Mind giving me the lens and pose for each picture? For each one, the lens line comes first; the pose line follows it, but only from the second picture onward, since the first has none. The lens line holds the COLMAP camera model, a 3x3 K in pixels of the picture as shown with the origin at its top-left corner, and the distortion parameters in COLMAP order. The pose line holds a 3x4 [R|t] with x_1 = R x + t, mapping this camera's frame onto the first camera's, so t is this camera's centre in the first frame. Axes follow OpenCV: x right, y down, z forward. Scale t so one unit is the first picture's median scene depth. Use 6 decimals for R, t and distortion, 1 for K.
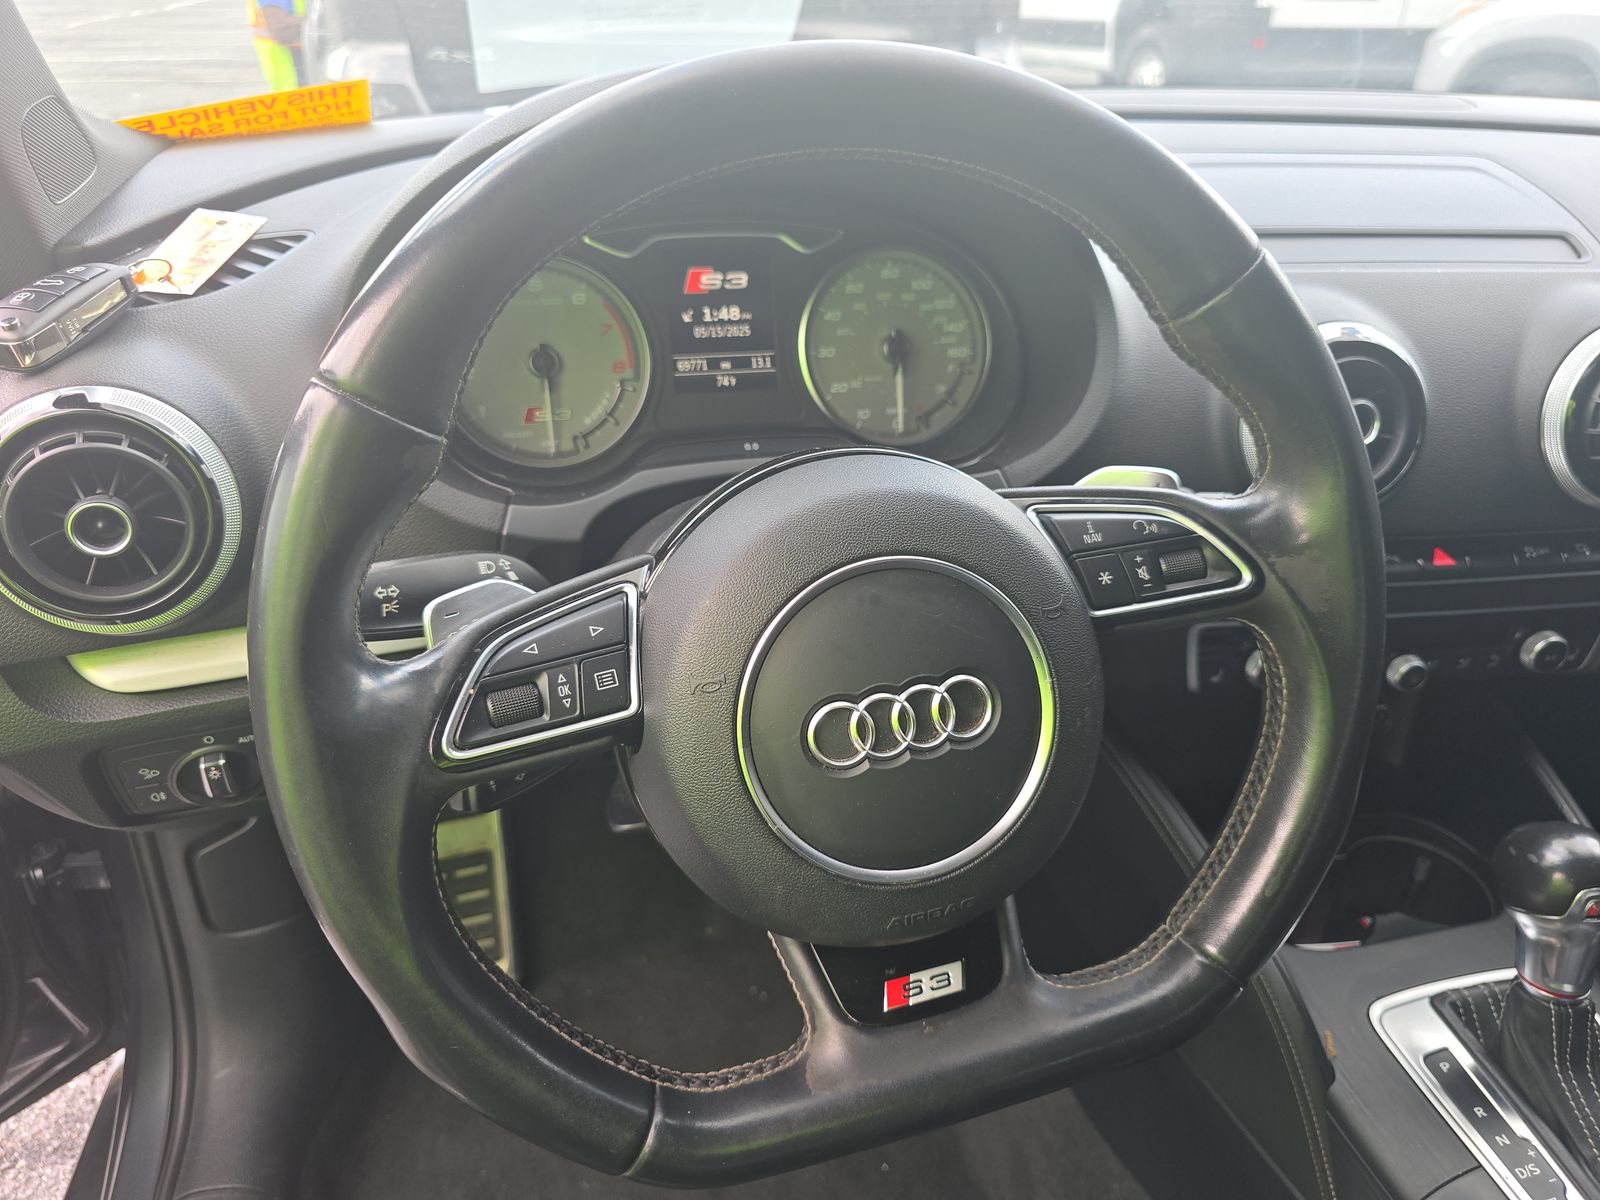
lens RADIAL K [[1077.6, 0, 843.1], [0, 1077.6, 627.3], [0, 0, 1]] dist [0.050333, -0.096194]
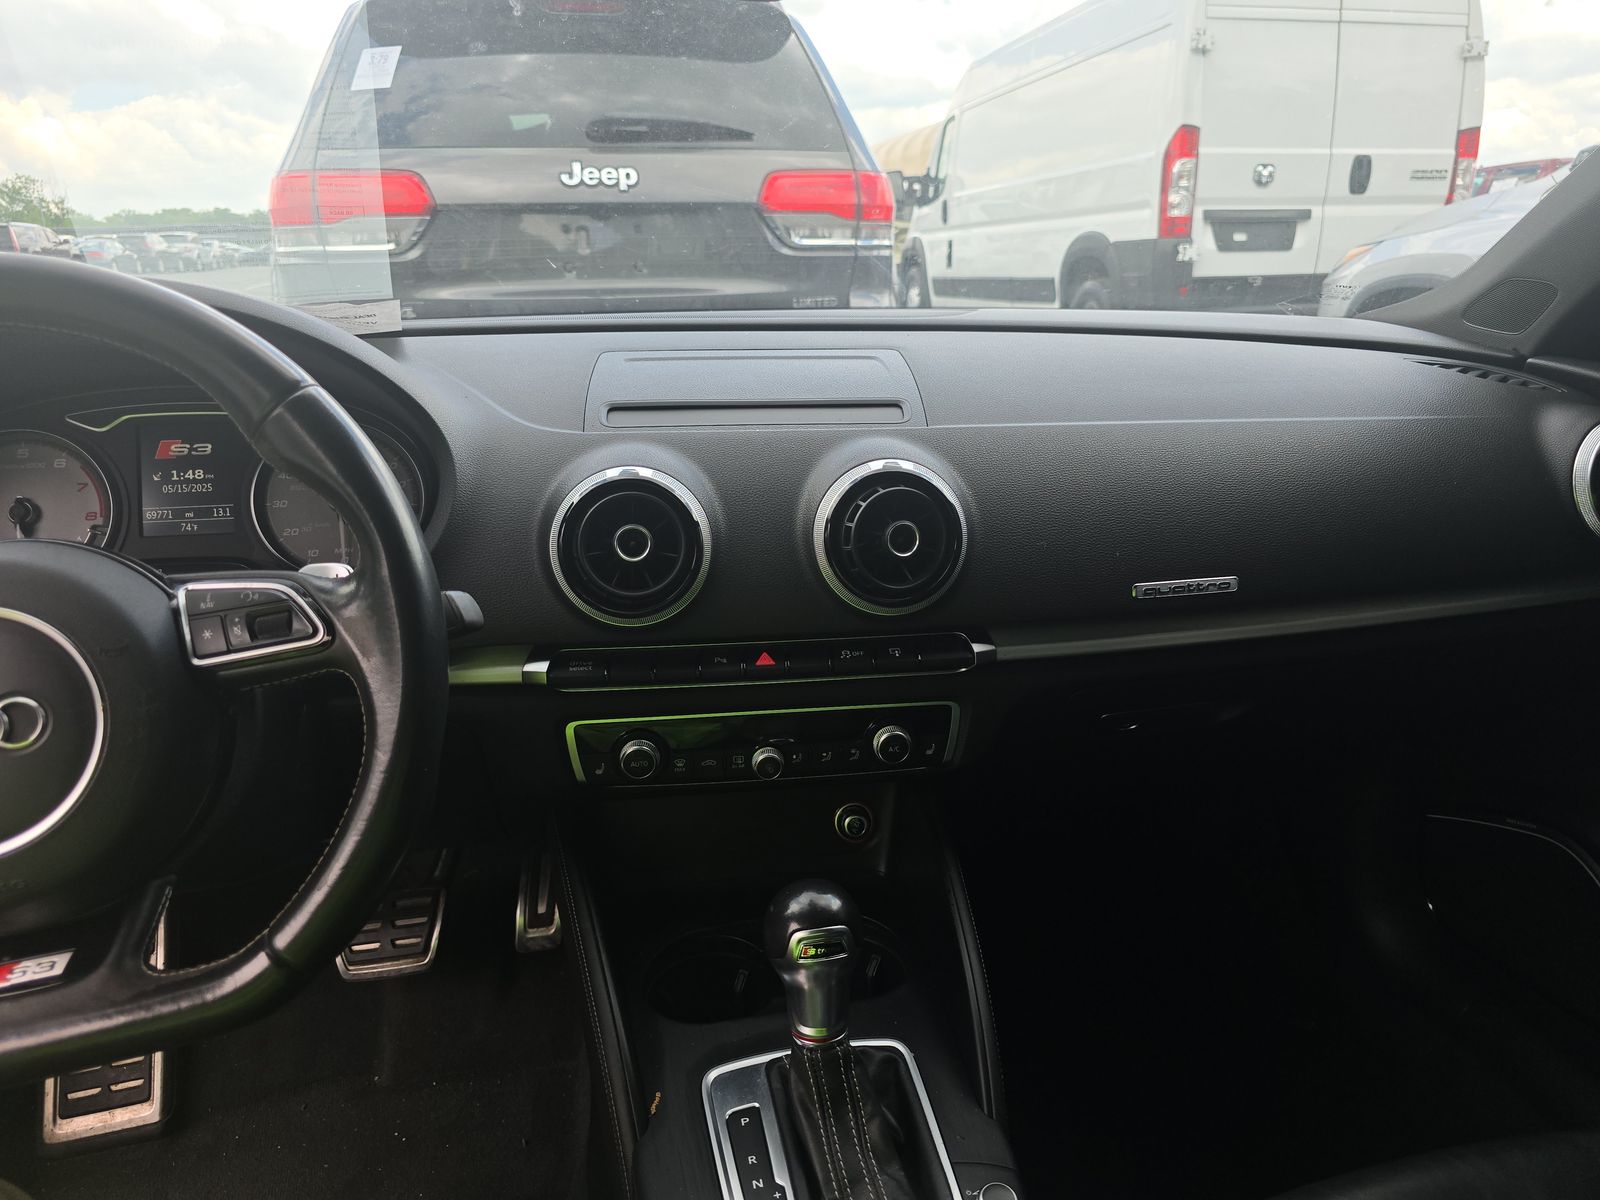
lens RADIAL K [[1065.5, 0, 797.3], [0, 1065.5, 586.5], [0, 0, 1]] dist [0.007832, 0.000215]
pose [[0.999825, -0.015355, -0.010675, 0.600949], [0.012493, 0.973167, -0.229762, 0.125902], [0.013916, 0.229588, 0.973188, -0.154507]]
